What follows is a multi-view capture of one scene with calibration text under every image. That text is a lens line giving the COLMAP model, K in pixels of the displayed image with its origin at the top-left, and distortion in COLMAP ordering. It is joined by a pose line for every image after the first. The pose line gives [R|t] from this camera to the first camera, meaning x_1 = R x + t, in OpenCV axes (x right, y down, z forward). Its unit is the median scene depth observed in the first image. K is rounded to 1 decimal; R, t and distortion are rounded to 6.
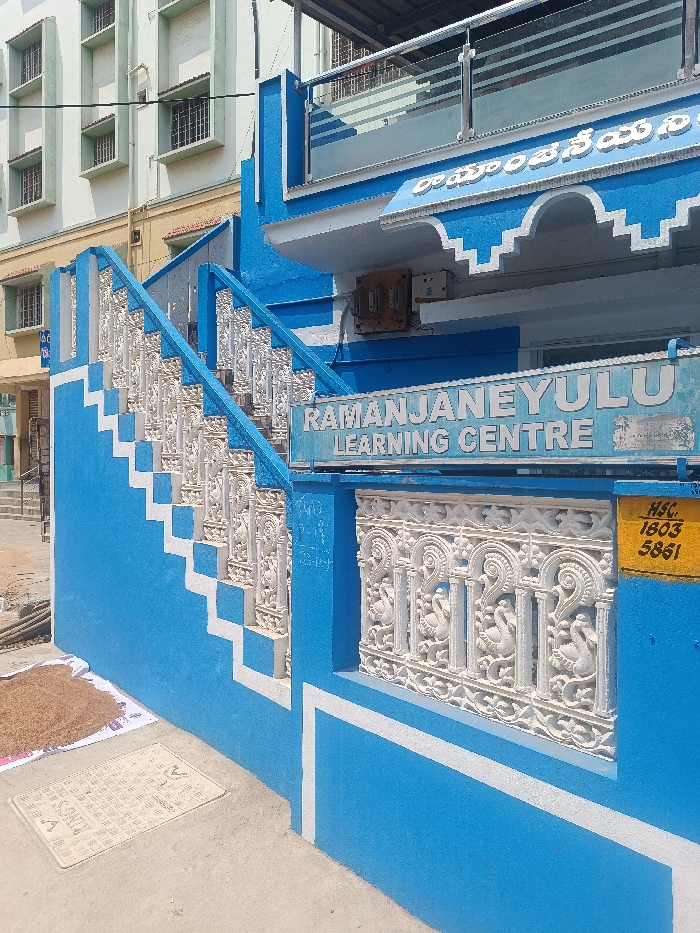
lens RADIAL K [[634.9, 0, 349.1], [0, 634.9, 463.1], [0, 0, 1]] dist [0.010147, -0.000570]
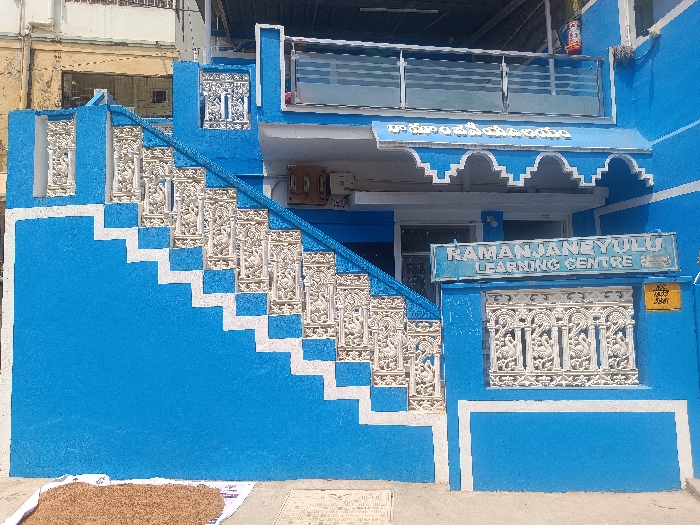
lens RADIAL K [[476.3, 0, 350.4], [0, 476.3, 263.7], [0, 0, 1]] dist [0.010147, -0.000570]
pose [[0.766636, 0.031562, 0.641305, -0.975335], [0.027126, 0.996307, -0.081461, 0.051595], [-0.641508, 0.079847, 0.762949, 0.117095]]
